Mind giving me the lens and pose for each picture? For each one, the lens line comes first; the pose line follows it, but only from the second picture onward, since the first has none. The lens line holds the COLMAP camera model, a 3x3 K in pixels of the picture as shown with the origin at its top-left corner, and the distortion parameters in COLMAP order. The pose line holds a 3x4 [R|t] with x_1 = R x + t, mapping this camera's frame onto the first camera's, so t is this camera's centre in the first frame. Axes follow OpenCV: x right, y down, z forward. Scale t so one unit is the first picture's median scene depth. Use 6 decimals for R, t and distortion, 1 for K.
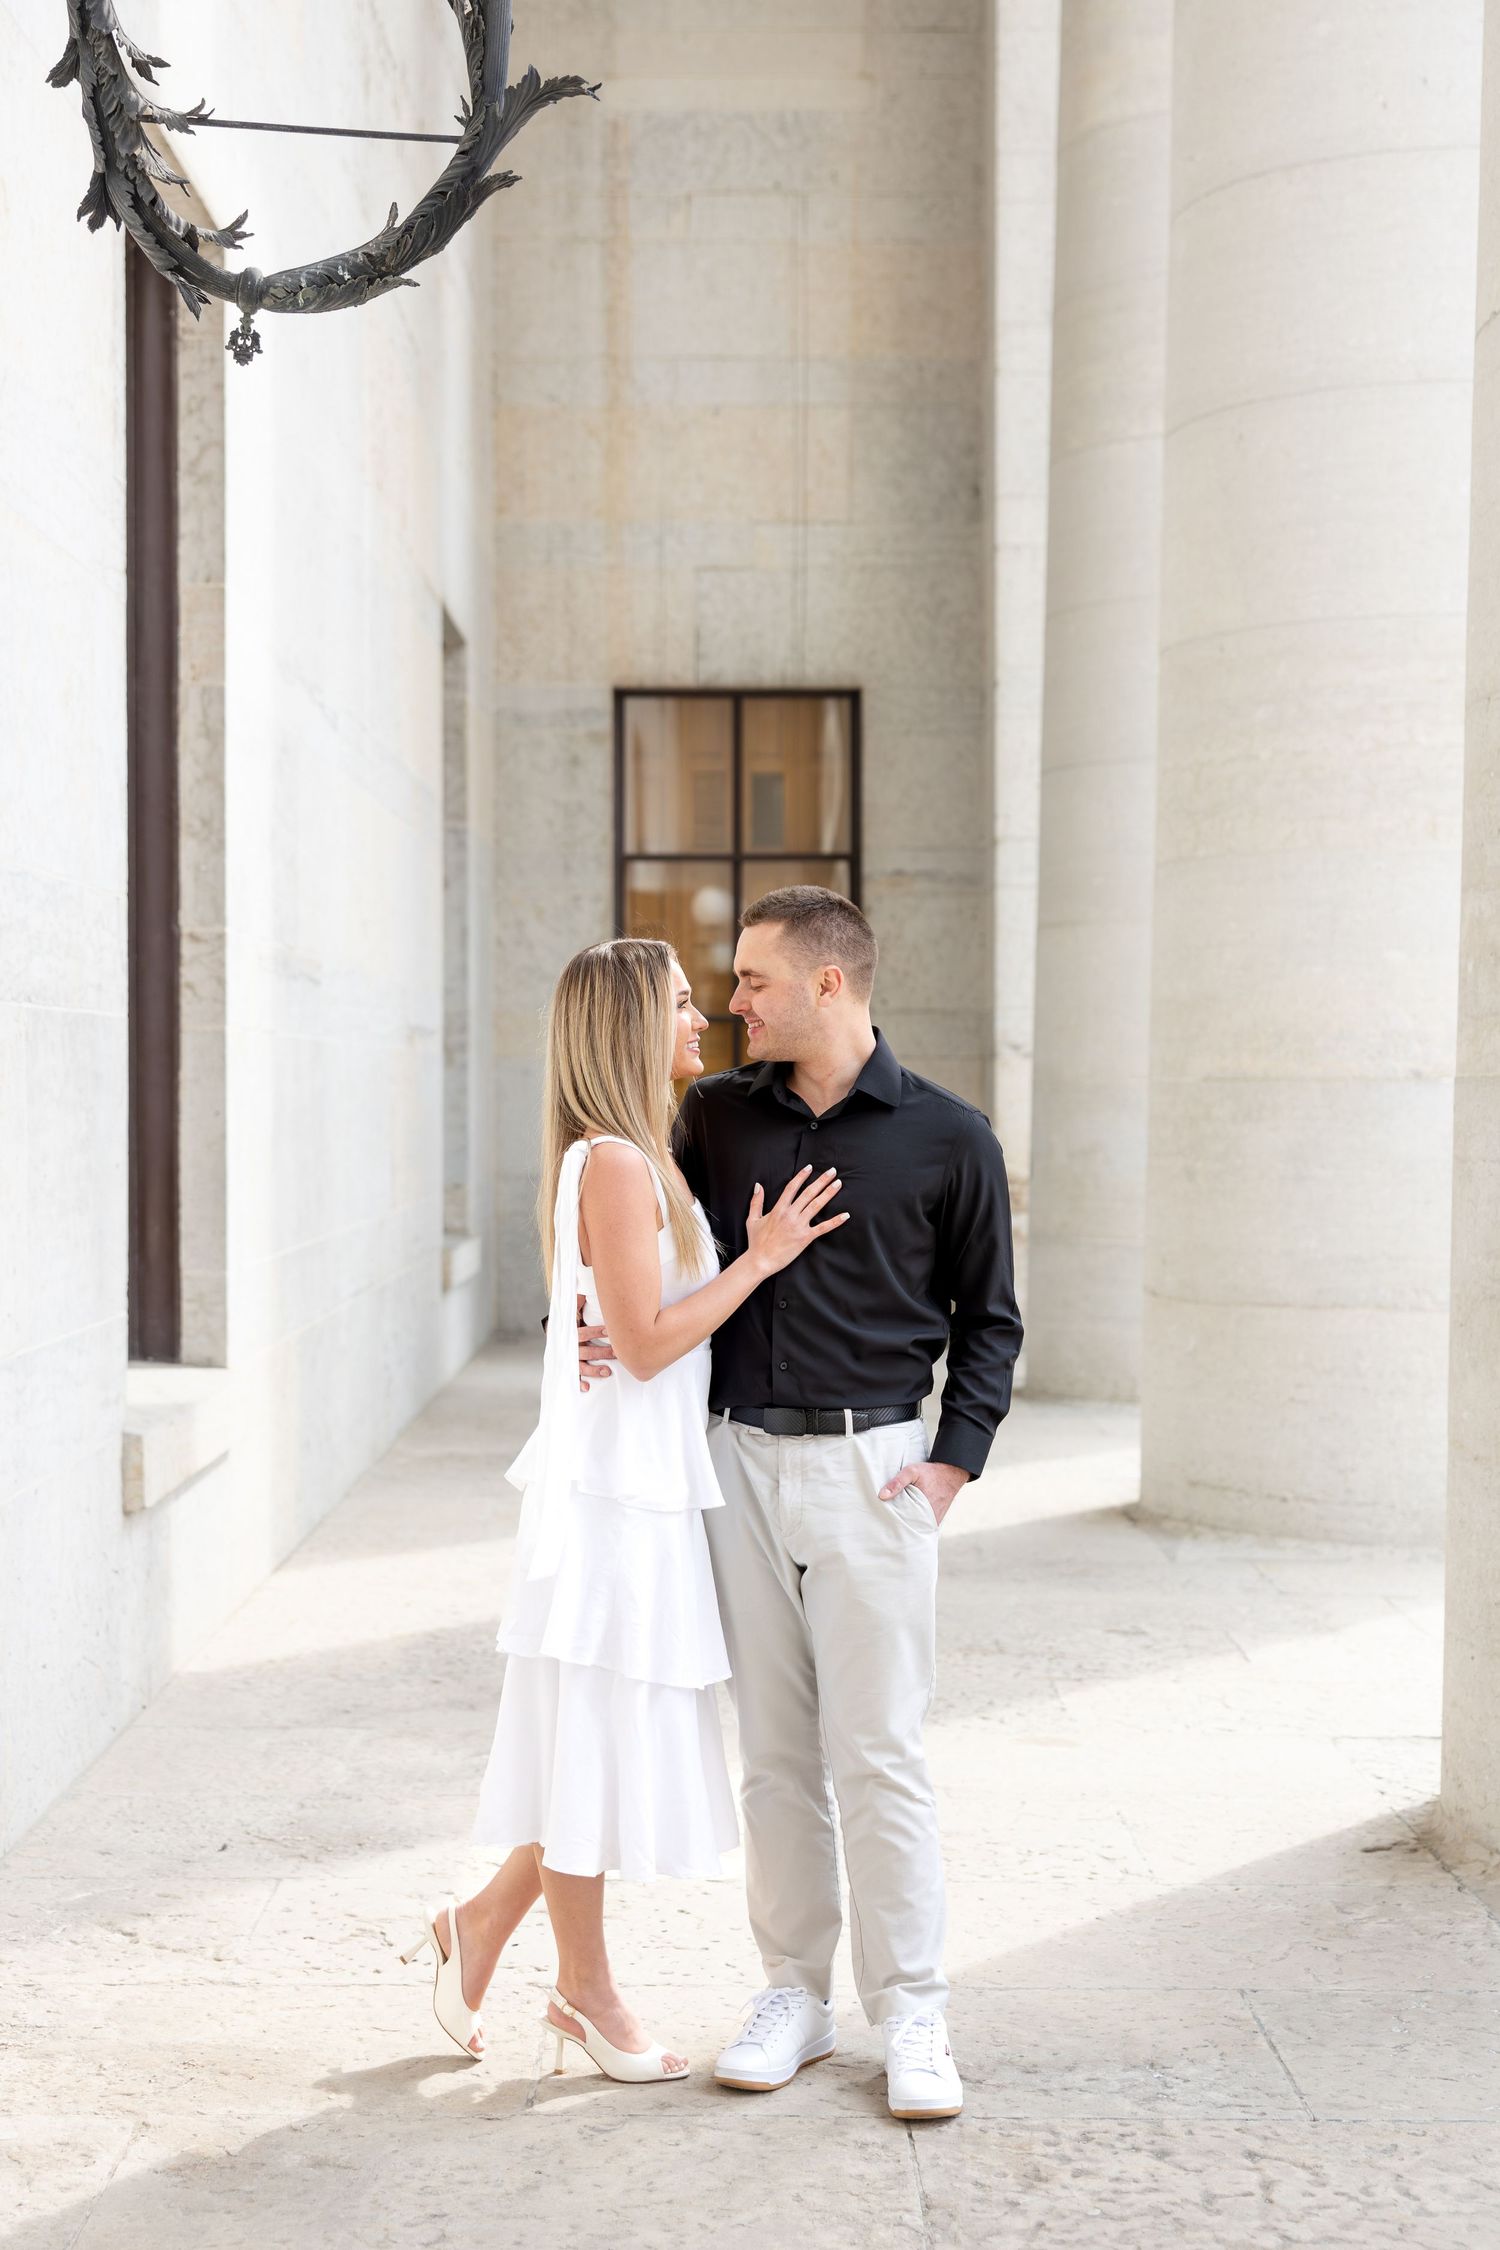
lens RADIAL K [[2816.2, 0, 717.7], [0, 2816.2, 1124.5], [0, 0, 1]] dist [-0.035418, 0.000000]
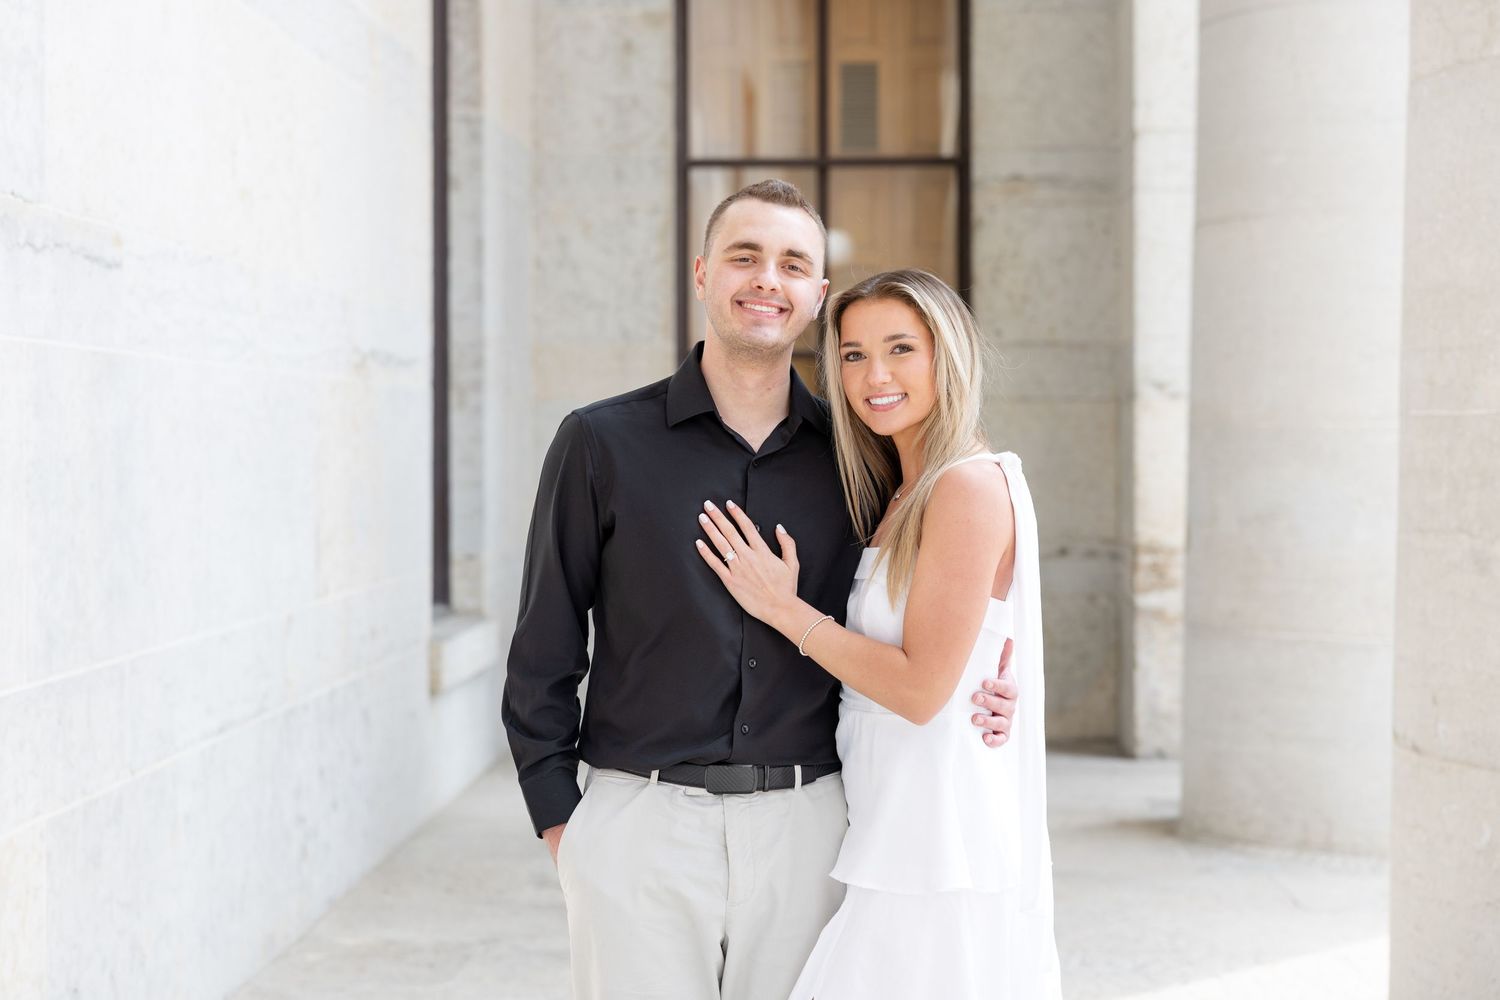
lens RADIAL K [[2720.8, 0, 763.4], [0, 2720.8, 427.7], [0, 0, 1]] dist [0.034854, 0.000000]
pose [[0.999577, -0.000648, -0.029084, 0.013060], [0.000102, 0.999823, -0.018790, -0.000537], [0.029091, 0.018779, 0.999400, 0.194392]]
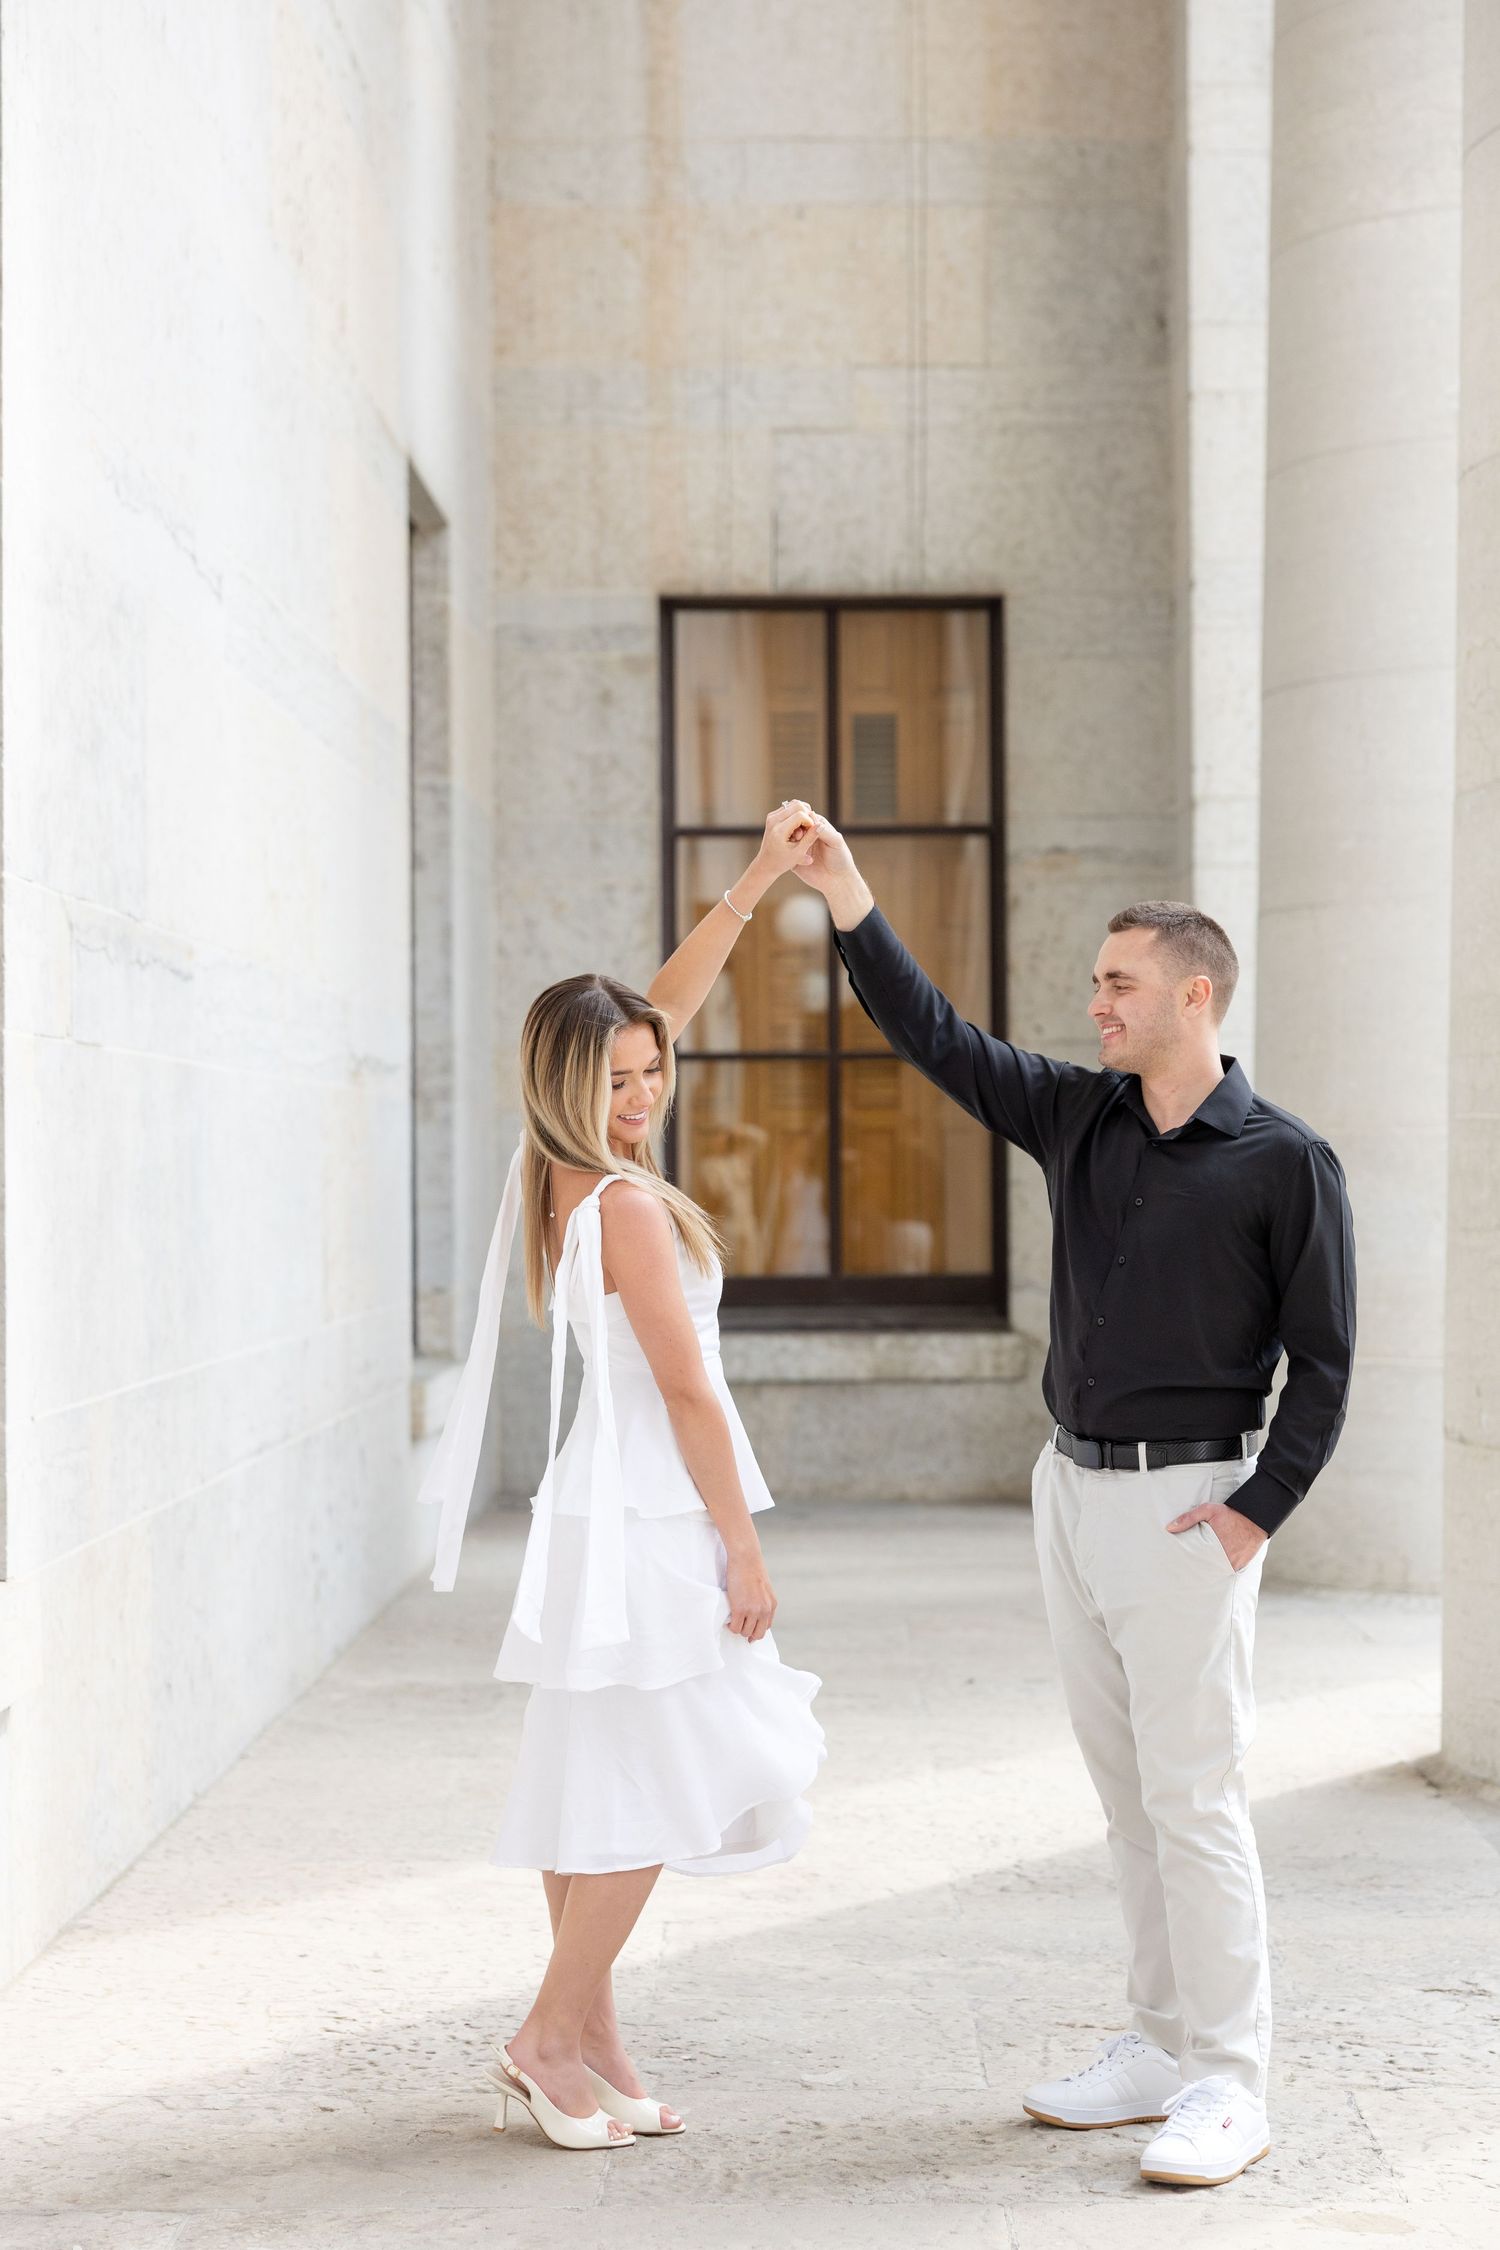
lens RADIAL K [[3610.1, 0, 921.2], [0, 3610.1, 1124.8], [0, 0, 1]] dist [-0.001079, 0.000000]
pose [[0.999547, -0.006542, 0.029381, 0.001885], [0.007260, 0.999676, -0.024413, 0.002992], [-0.029212, 0.024615, 0.999270, 0.080193]]
